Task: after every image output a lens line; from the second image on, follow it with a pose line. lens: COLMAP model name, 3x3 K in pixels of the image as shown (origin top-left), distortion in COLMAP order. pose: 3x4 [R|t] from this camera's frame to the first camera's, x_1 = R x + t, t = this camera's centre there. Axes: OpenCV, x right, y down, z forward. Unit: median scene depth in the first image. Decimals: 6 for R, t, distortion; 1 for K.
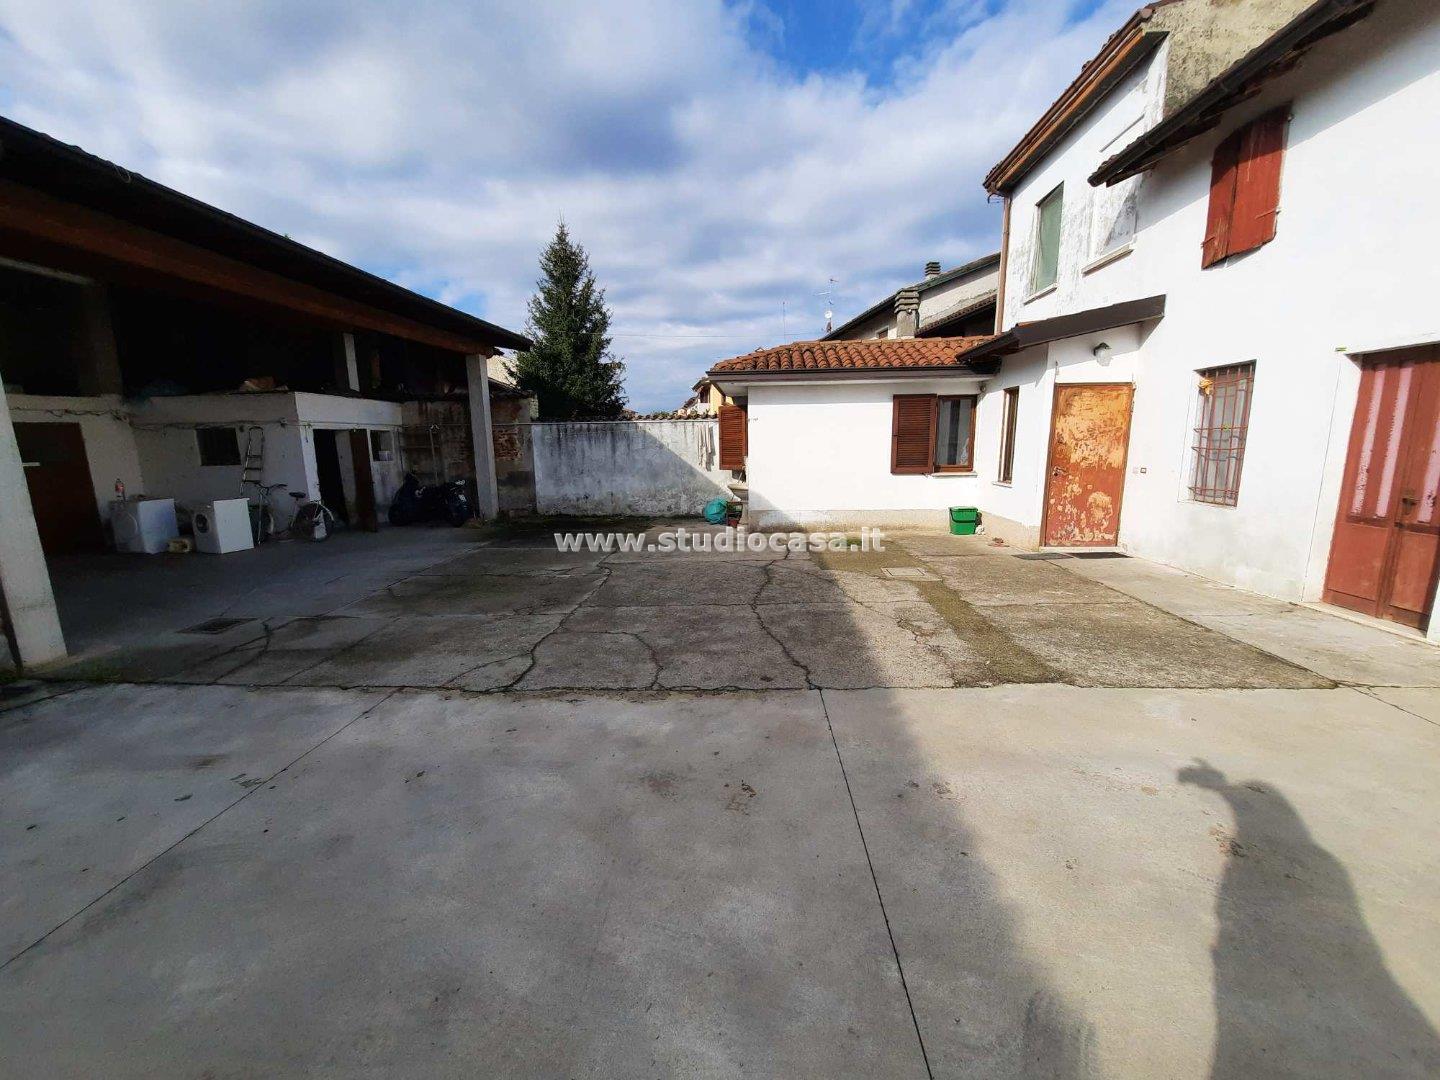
lens RADIAL K [[571.8, 0, 718.5], [0, 571.8, 549.2], [0, 0, 1]] dist [-0.019267, 0.000739]
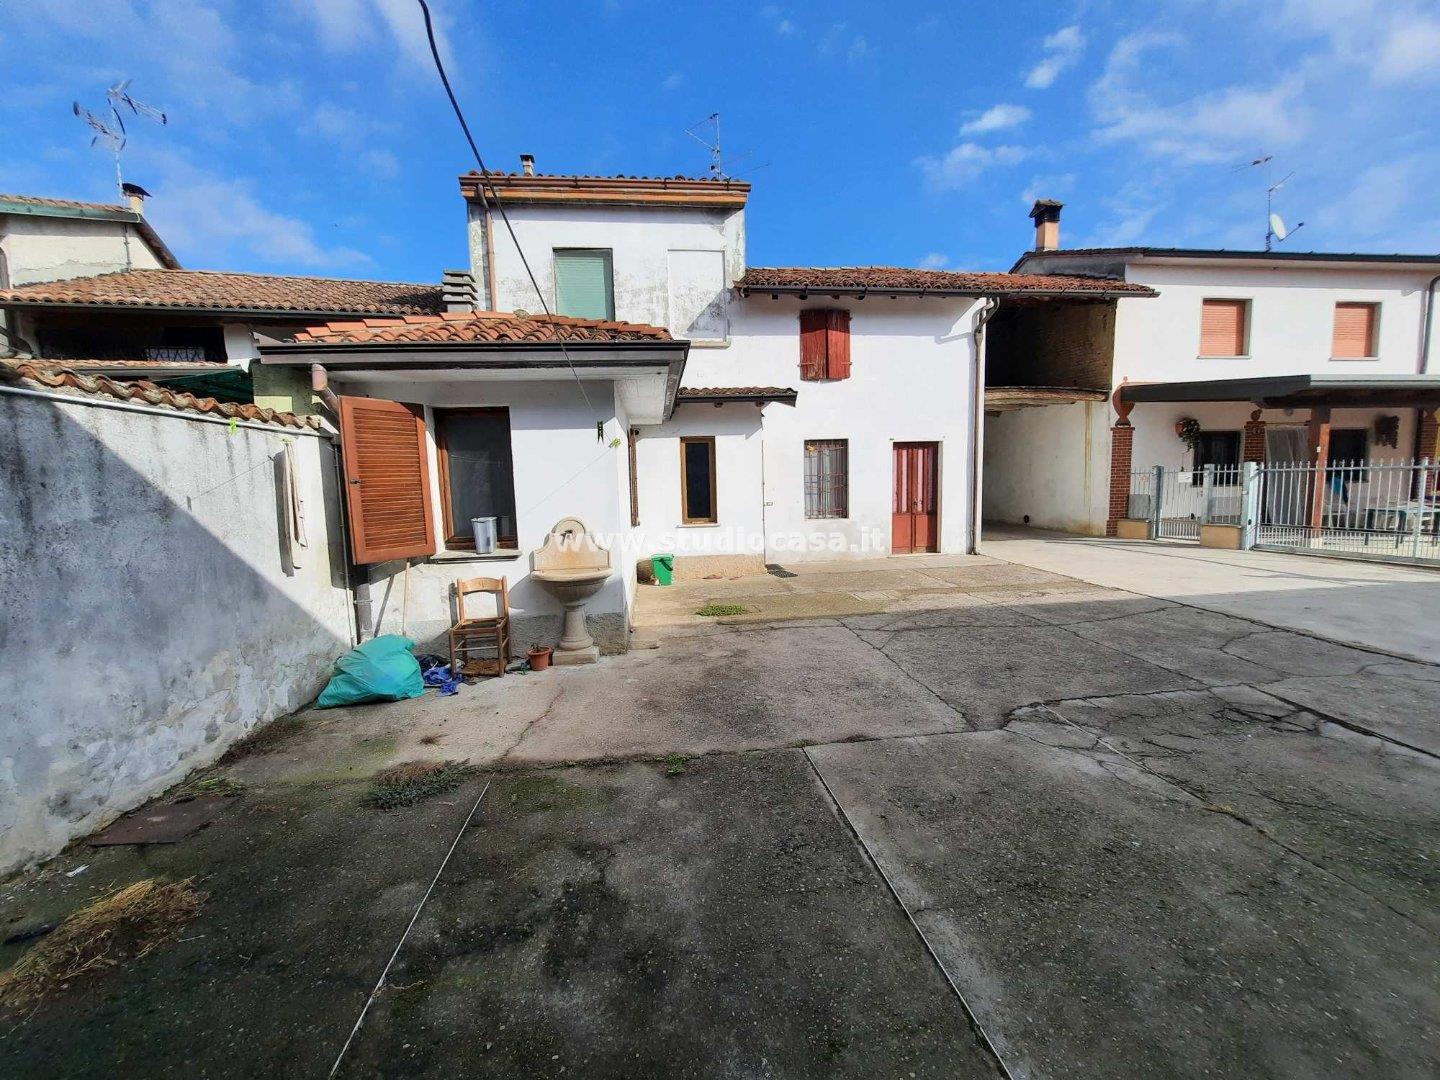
lens RADIAL K [[571.8, 0, 718.1], [0, 571.8, 551.3], [0, 0, 1]] dist [-0.019267, 0.000739]
pose [[-0.175698, -0.093630, 0.979982, -0.671900], [0.213376, 0.968180, 0.130758, -0.241441], [-0.961042, 0.232079, -0.150128, 1.374920]]
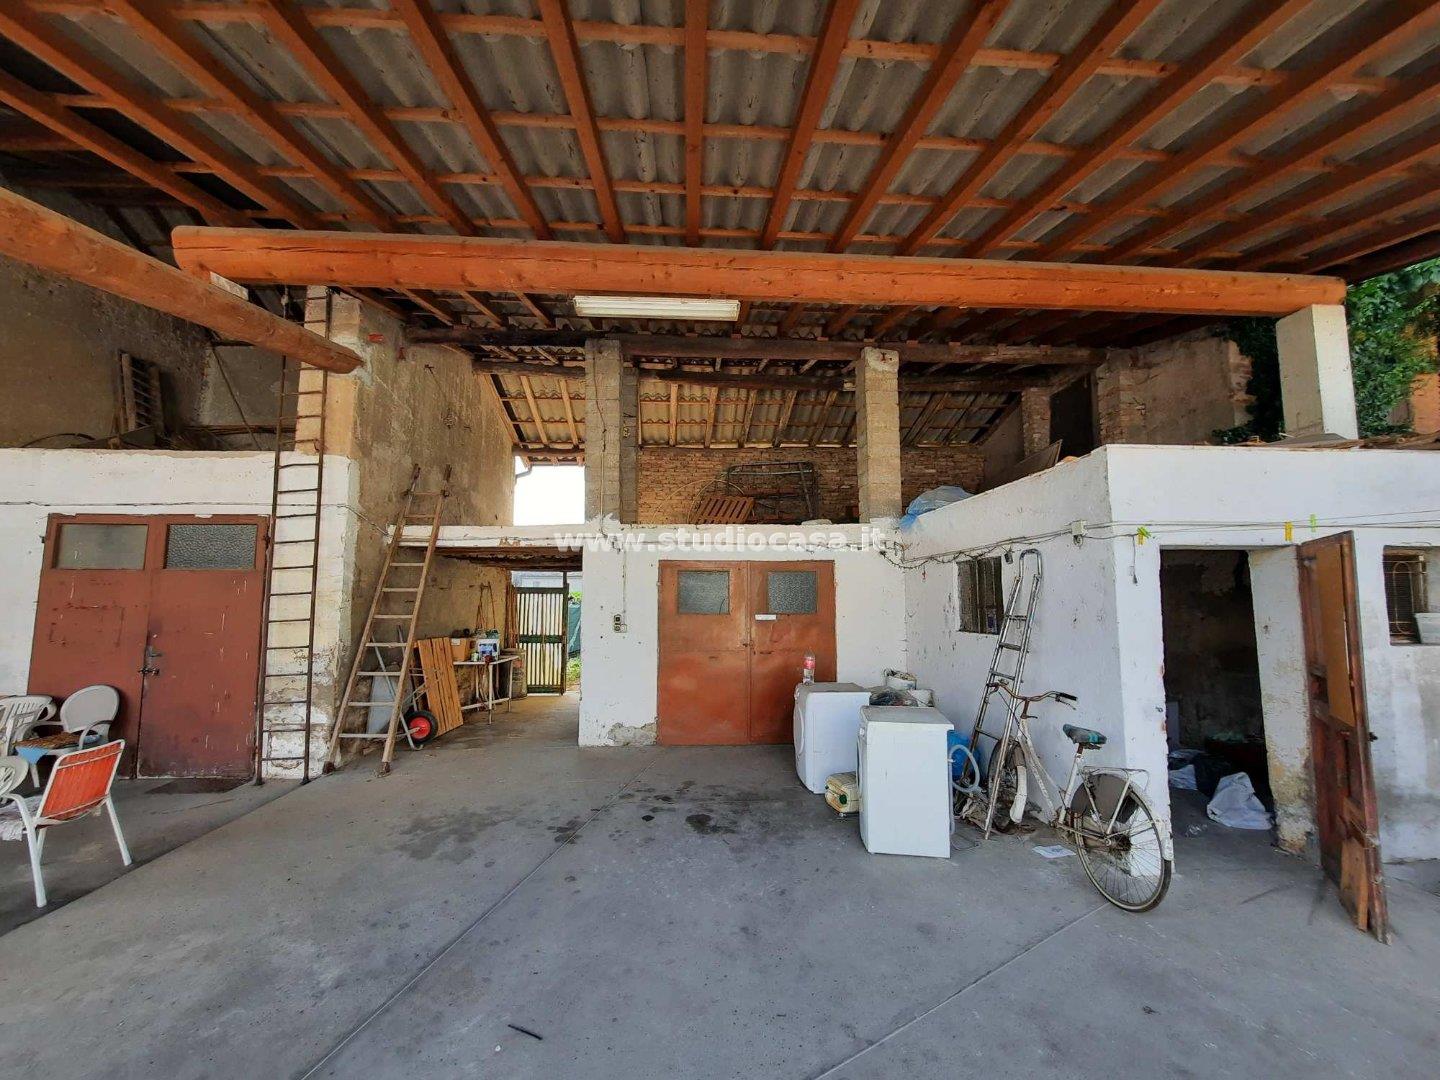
lens RADIAL K [[571.8, 0, 718.6], [0, 571.8, 562.4], [0, 0, 1]] dist [-0.019267, 0.000739]
pose [[0.133471, -0.058753, -0.989310, -0.546441], [-0.182991, 0.979616, -0.082865, -0.164316], [0.974012, 0.192094, 0.119999, 0.920978]]
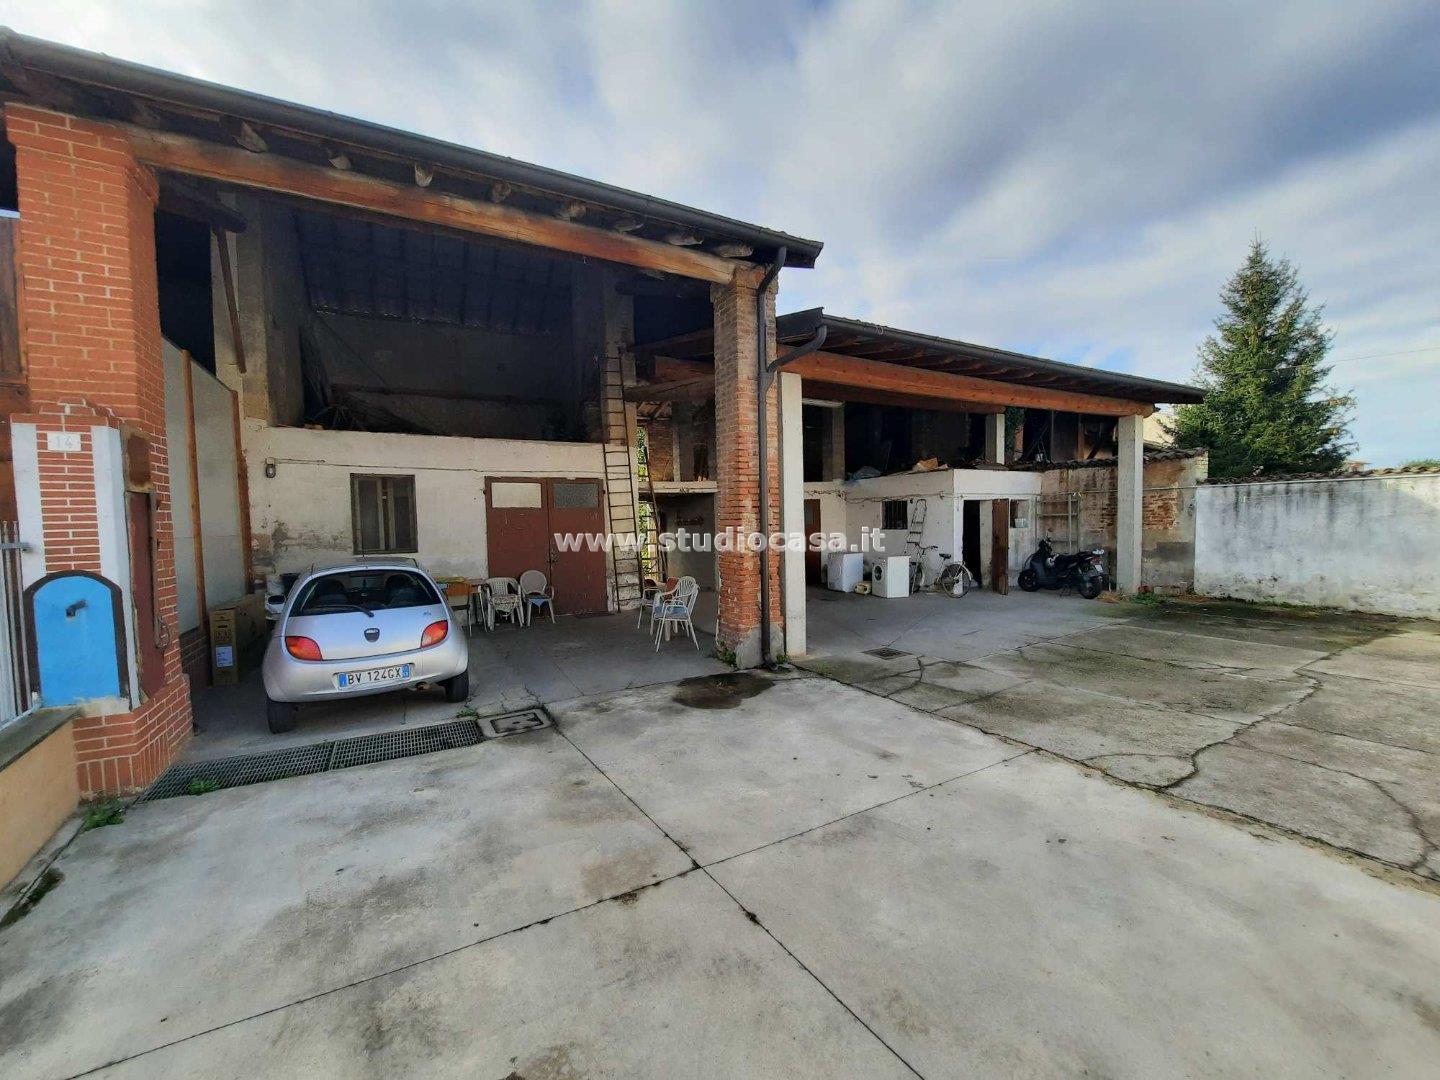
lens RADIAL K [[571.8, 0, 715.0], [0, 571.8, 548.6], [0, 0, 1]] dist [-0.019267, 0.000739]
pose [[0.542164, 0.042095, -0.839218, -0.018179], [-0.140507, 0.989224, -0.041154, 0.006710], [0.828442, 0.140229, 0.542236, -0.044530]]
